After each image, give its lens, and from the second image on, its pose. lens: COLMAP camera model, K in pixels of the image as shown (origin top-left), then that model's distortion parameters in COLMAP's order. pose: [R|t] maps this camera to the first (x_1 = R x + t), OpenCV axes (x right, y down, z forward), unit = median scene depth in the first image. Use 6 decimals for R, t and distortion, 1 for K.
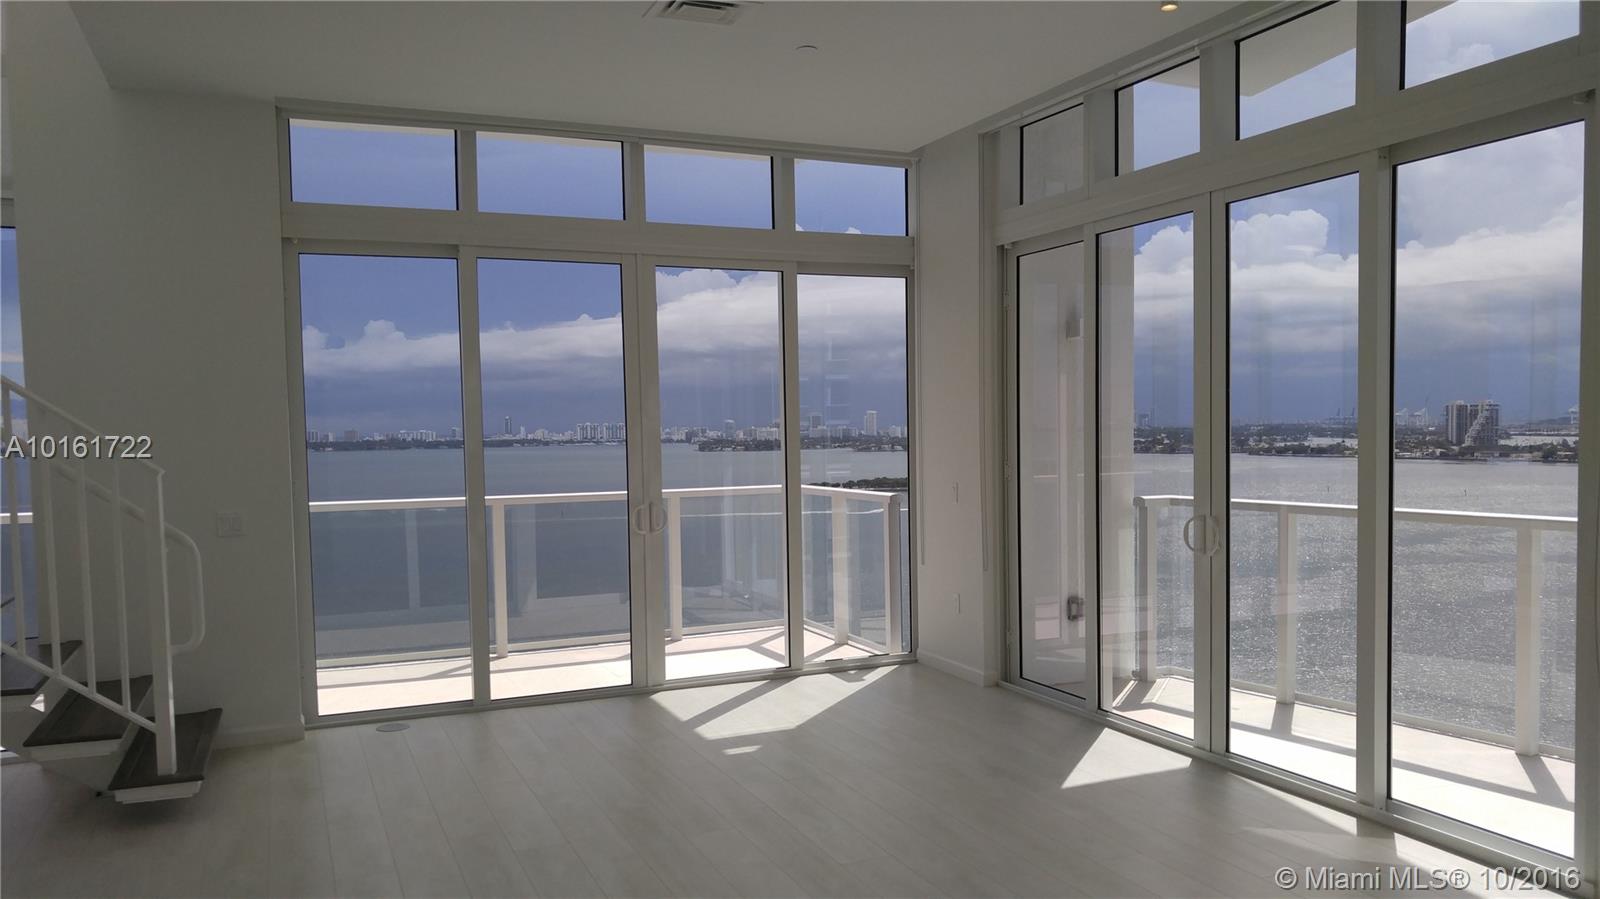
lens RADIAL K [[1195.6, 0, 790.7], [0, 1195.6, 457.9], [0, 0, 1]] dist [-0.029174, 0.036552]
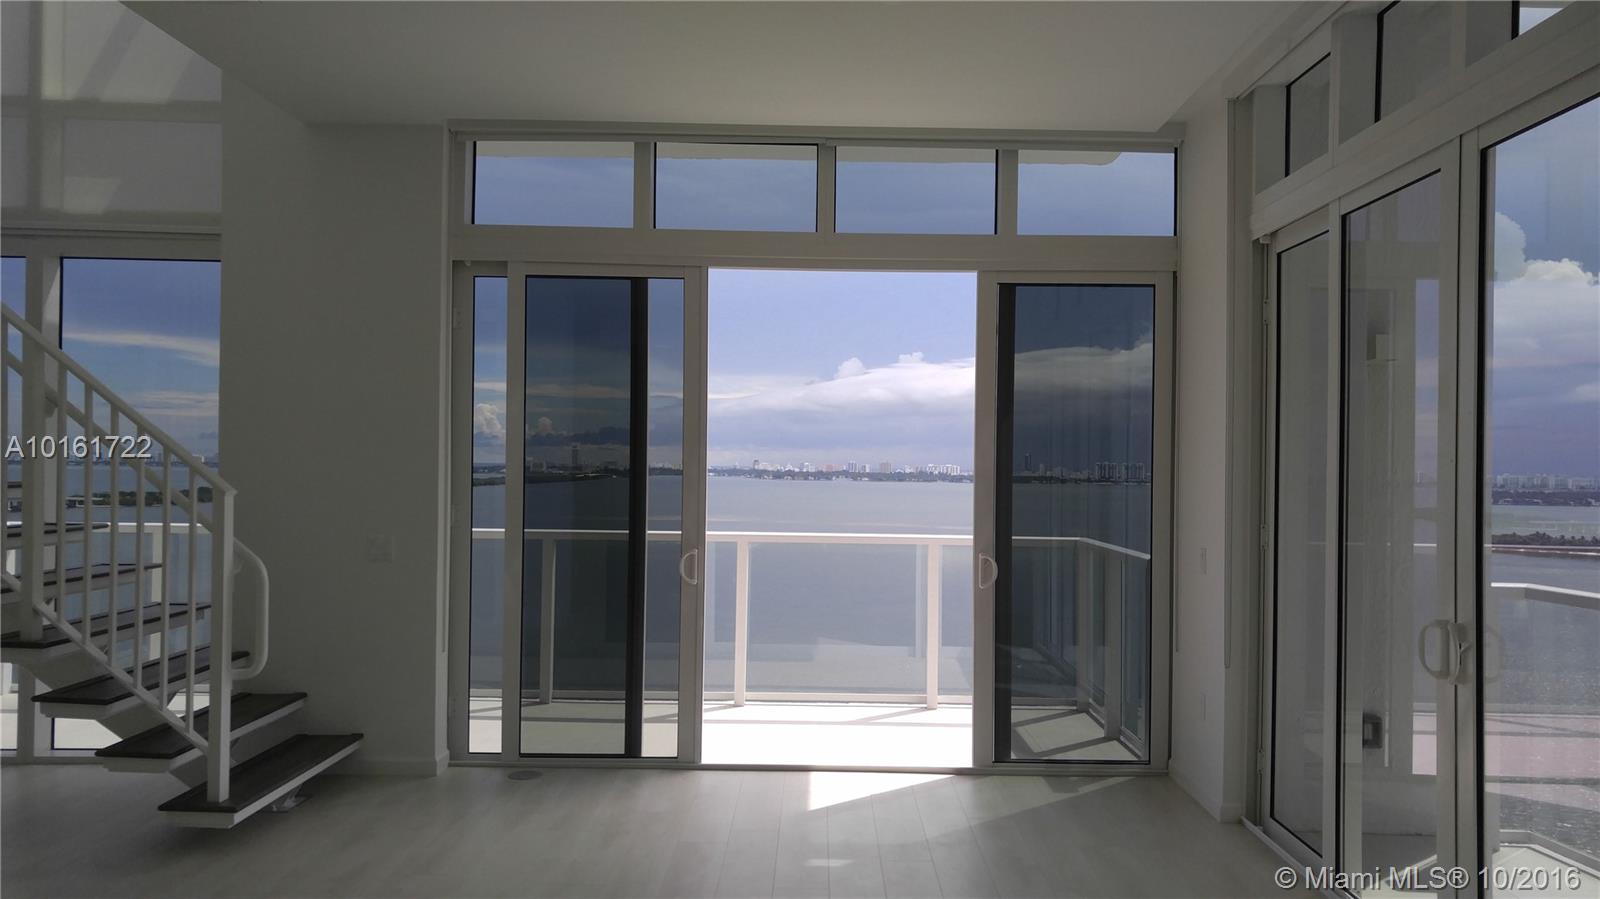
lens RADIAL K [[1283.7, 0, 802.0], [0, 1283.7, 433.7], [0, 0, 1]] dist [0.112898, 0.000637]
pose [[0.906968, 0.022001, -0.420625, 0.260310], [-0.042777, 0.998283, -0.040021, -0.007222], [0.419022, 0.054290, 0.906351, 0.119260]]
